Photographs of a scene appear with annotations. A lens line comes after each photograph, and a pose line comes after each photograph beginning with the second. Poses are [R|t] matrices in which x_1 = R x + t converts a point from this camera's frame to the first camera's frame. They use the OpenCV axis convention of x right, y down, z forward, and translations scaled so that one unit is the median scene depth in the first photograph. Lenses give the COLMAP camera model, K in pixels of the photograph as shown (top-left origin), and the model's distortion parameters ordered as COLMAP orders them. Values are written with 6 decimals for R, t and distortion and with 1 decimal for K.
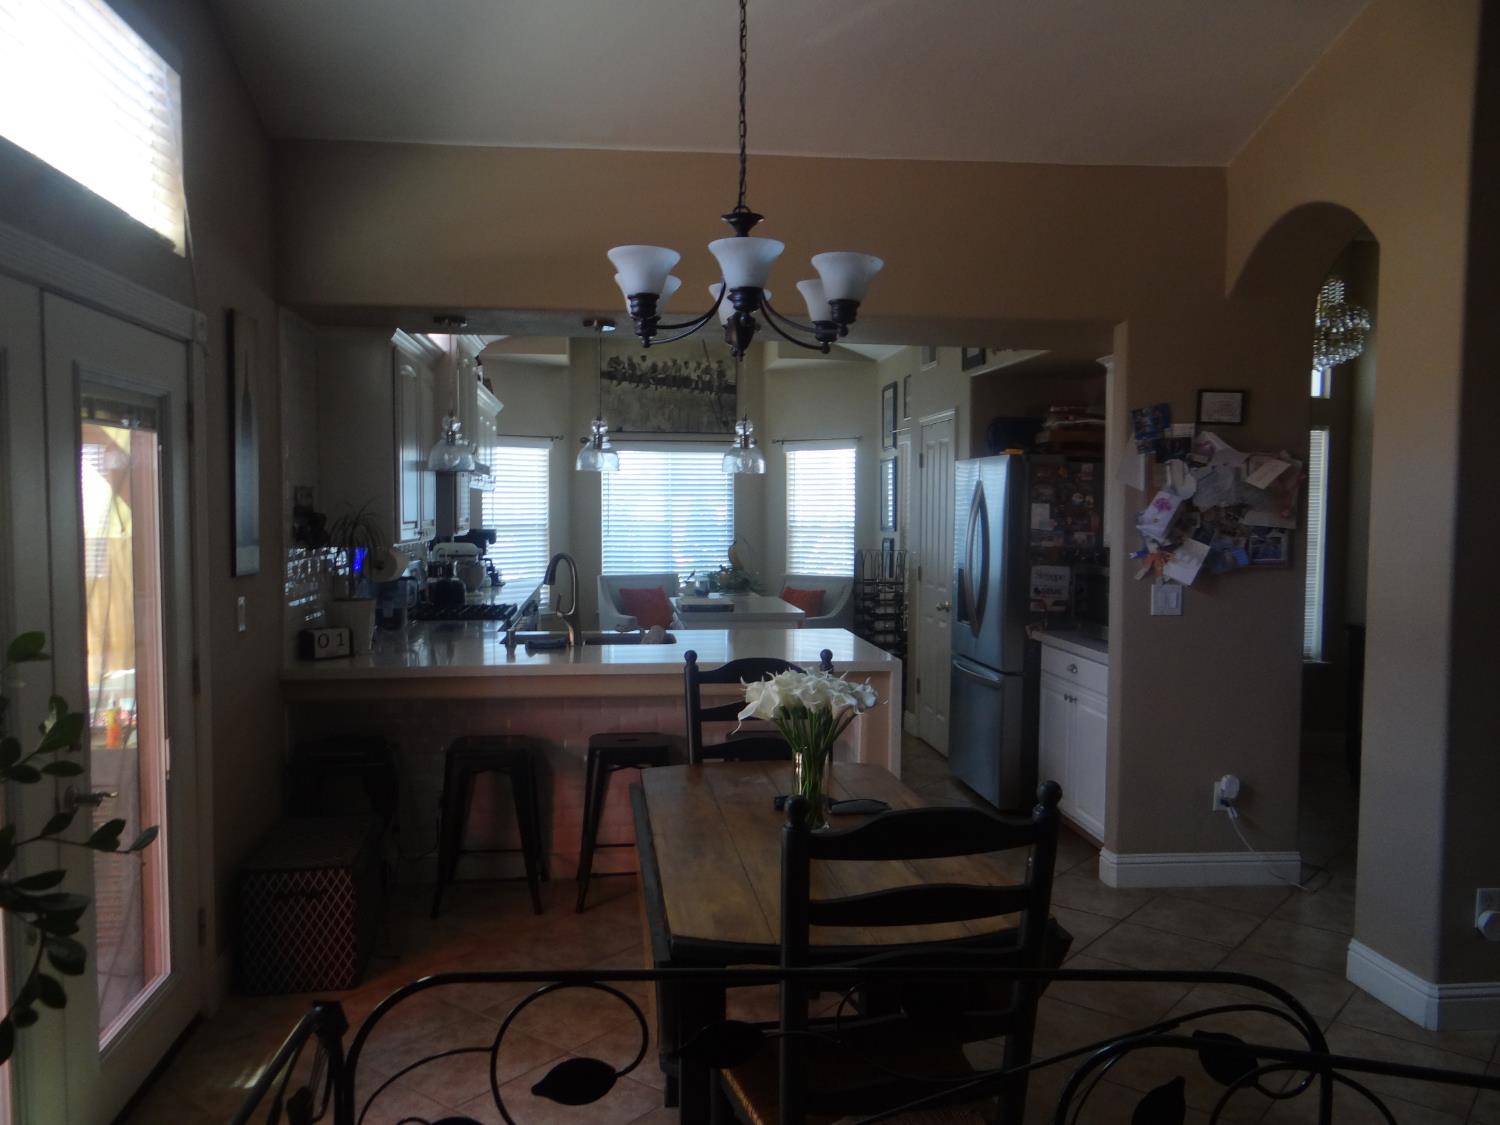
lens RADIAL K [[1184.1, 0, 743.0], [0, 1184.1, 557.3], [0, 0, 1]] dist [-0.004633, 0.007575]
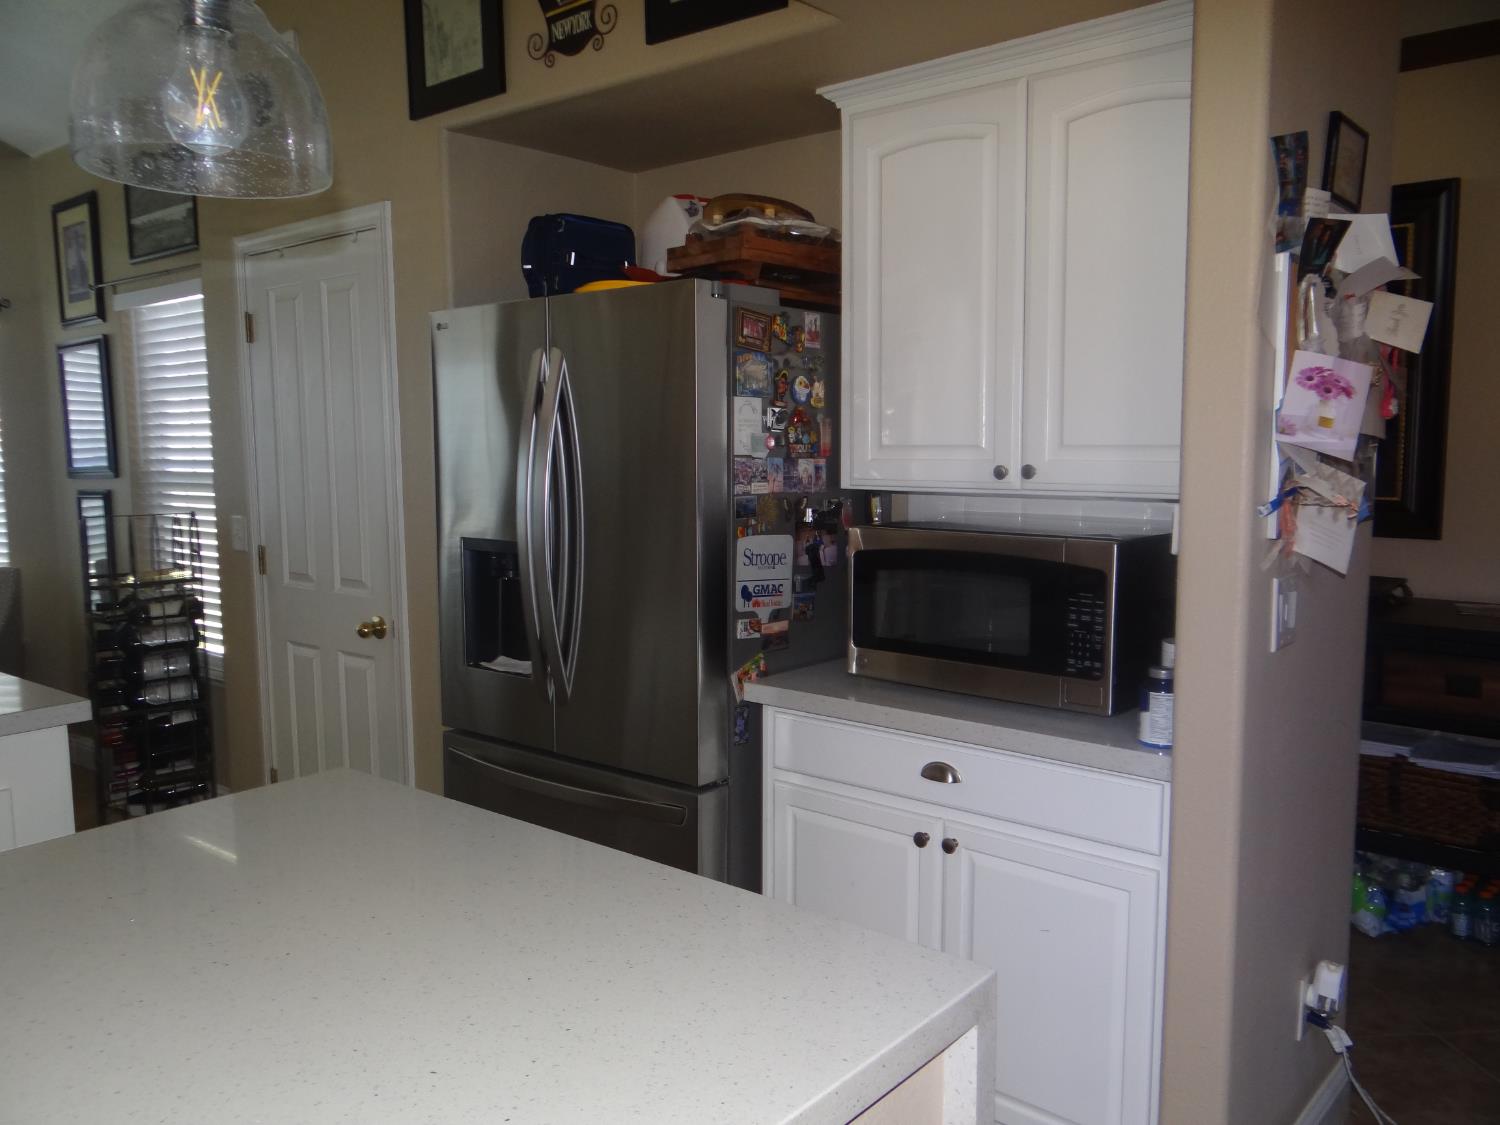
lens RADIAL K [[1184.1, 0, 743.0], [0, 1184.1, 557.3], [0, 0, 1]] dist [-0.004633, 0.007575]
pose [[0.721646, -0.080731, 0.687539, -0.059297], [0.045059, 0.996548, 0.069721, -0.016593], [-0.690795, -0.019334, 0.722793, 0.677219]]
